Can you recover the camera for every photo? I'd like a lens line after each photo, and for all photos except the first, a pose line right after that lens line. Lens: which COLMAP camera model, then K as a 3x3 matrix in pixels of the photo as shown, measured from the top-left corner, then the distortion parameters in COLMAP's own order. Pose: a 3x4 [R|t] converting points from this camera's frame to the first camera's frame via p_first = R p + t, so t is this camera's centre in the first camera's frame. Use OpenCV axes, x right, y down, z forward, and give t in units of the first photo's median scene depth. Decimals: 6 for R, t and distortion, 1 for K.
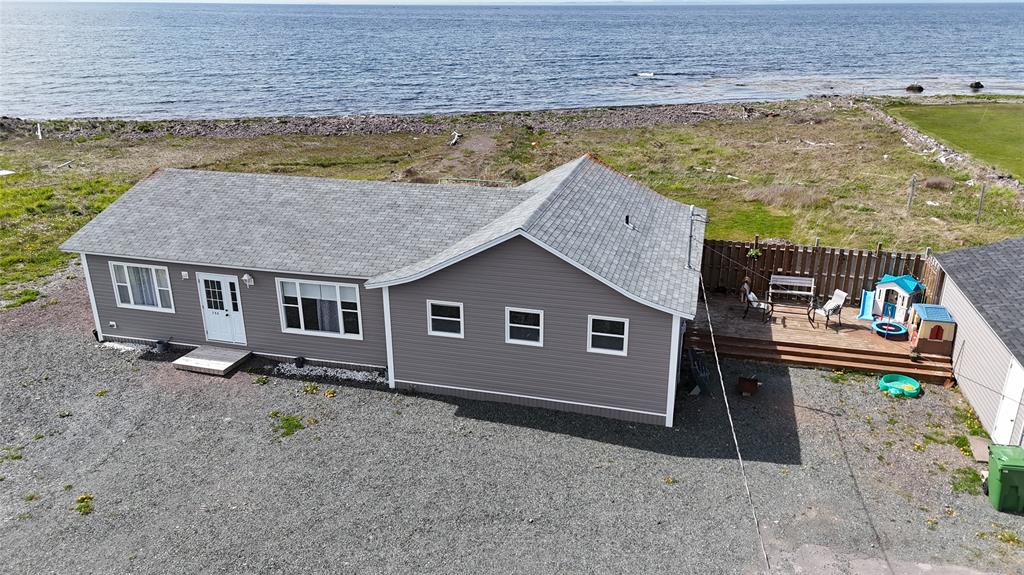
lens RADIAL K [[751.0, 0, 514.5], [0, 751.0, 287.6], [0, 0, 1]] dist [0.080380, -0.088436]
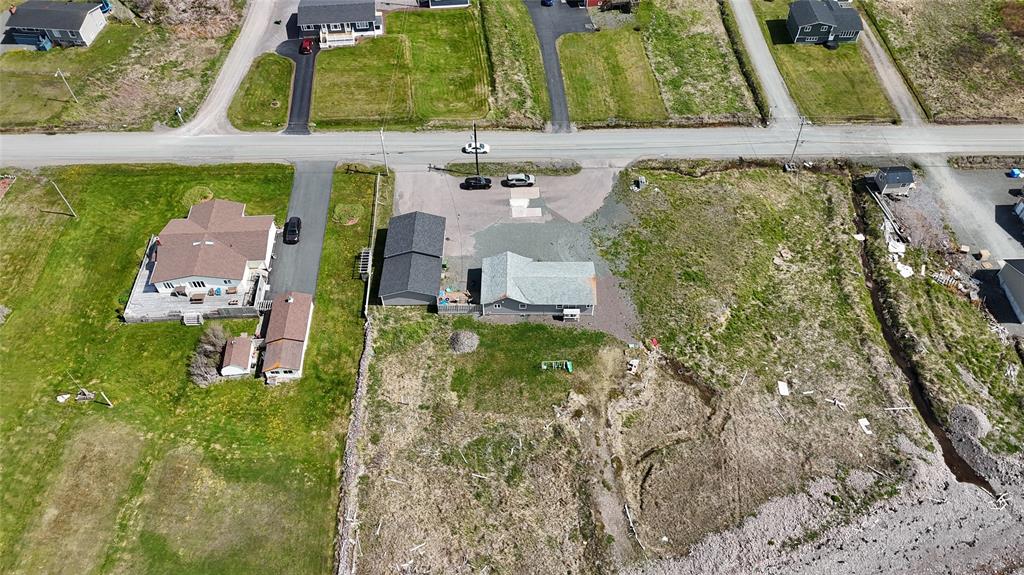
lens RADIAL K [[751.0, 0, 514.5], [0, 751.0, 287.6], [0, 0, 1]] dist [0.080380, -0.088436]
pose [[-0.968466, 0.195882, -0.153958, 0.864898], [-0.080604, 0.338378, 0.937552, -5.203367], [0.235745, 0.920397, -0.311919, 2.806850]]
